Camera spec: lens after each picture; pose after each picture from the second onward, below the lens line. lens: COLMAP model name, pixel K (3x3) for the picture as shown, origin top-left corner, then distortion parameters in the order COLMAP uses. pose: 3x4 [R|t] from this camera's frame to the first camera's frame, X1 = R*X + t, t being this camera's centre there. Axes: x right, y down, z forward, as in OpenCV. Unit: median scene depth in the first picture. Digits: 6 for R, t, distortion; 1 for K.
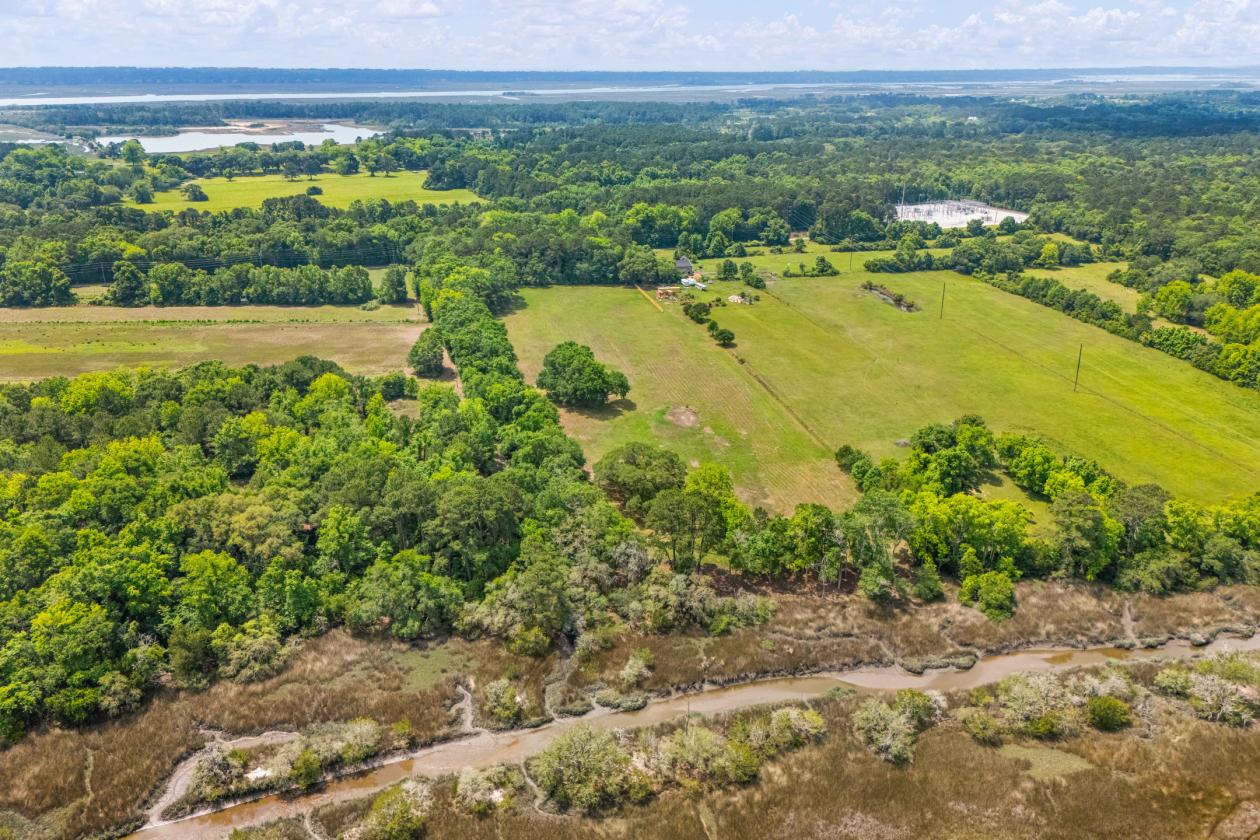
lens RADIAL K [[934.8, 0, 630.5], [0, 934.8, 405.4], [0, 0, 1]] dist [0.066205, -0.062406]
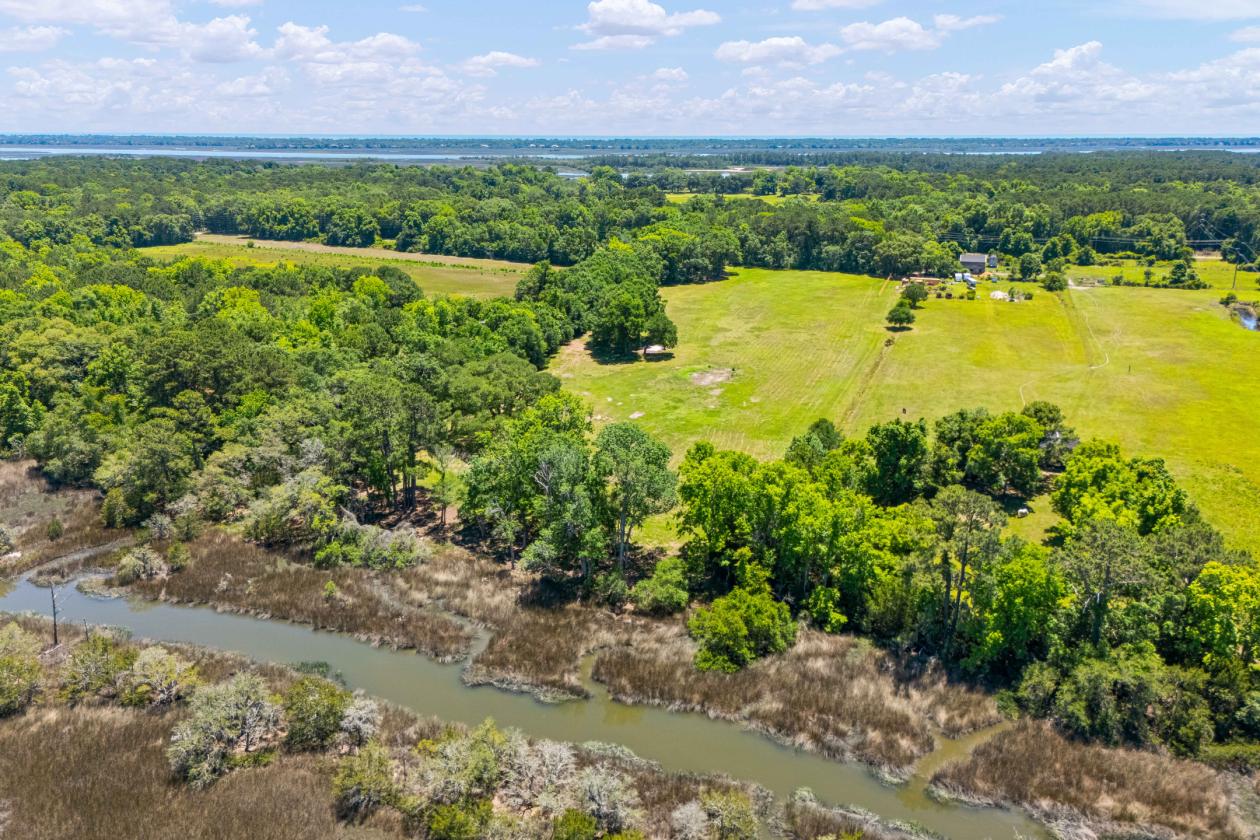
lens RADIAL K [[918.4, 0, 630.0], [0, 918.4, 420.0], [0, 0, 1]] dist [0.061898, -0.054688]
pose [[0.841117, 0.155465, -0.518028, 0.277979], [-0.183490, 0.983017, -0.002919, 0.043466], [0.508777, 0.097508, 0.855359, 0.231213]]
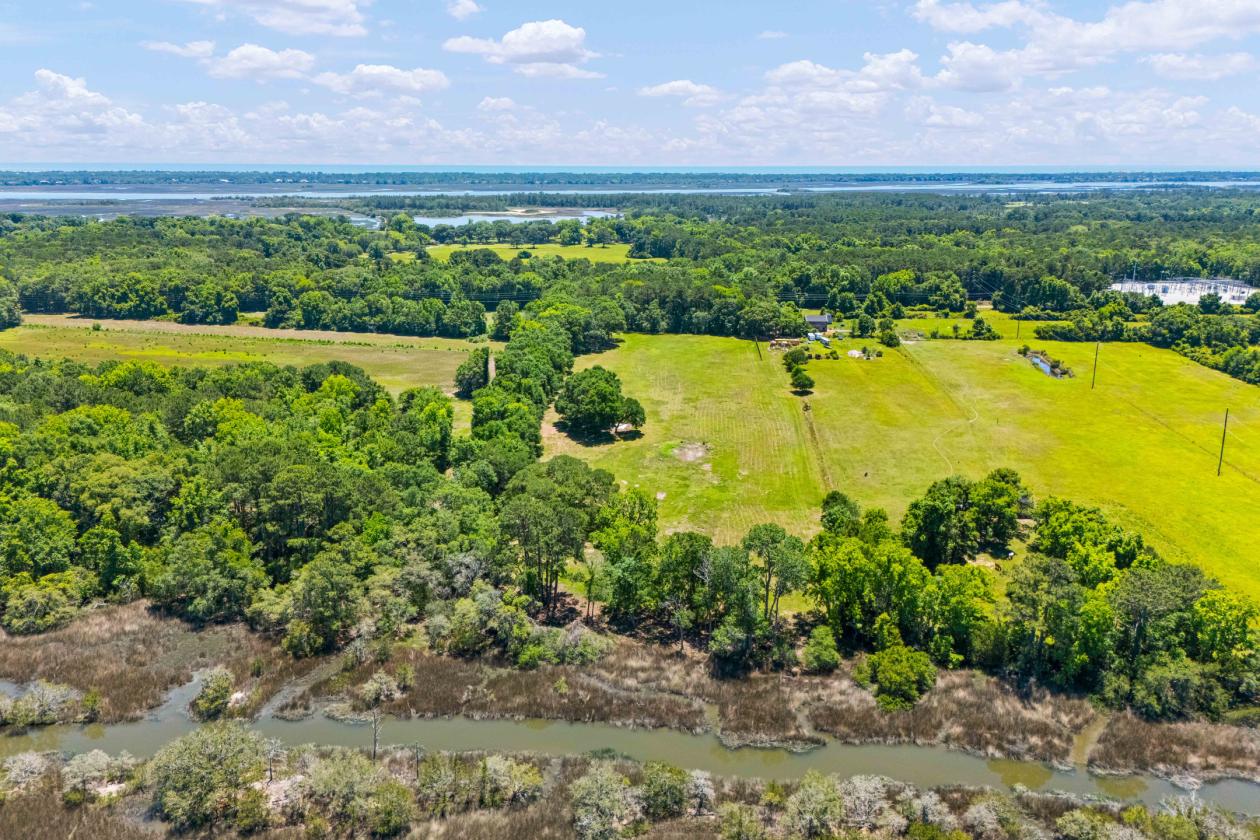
lens RADIAL K [[918.4, 0, 630.0], [0, 918.4, 420.0], [0, 0, 1]] dist [0.061898, -0.054688]
pose [[0.953280, 0.076510, -0.292238, 0.178560], [-0.100956, 0.992461, -0.069486, 0.033937], [0.284719, 0.095742, 0.953818, 0.106350]]
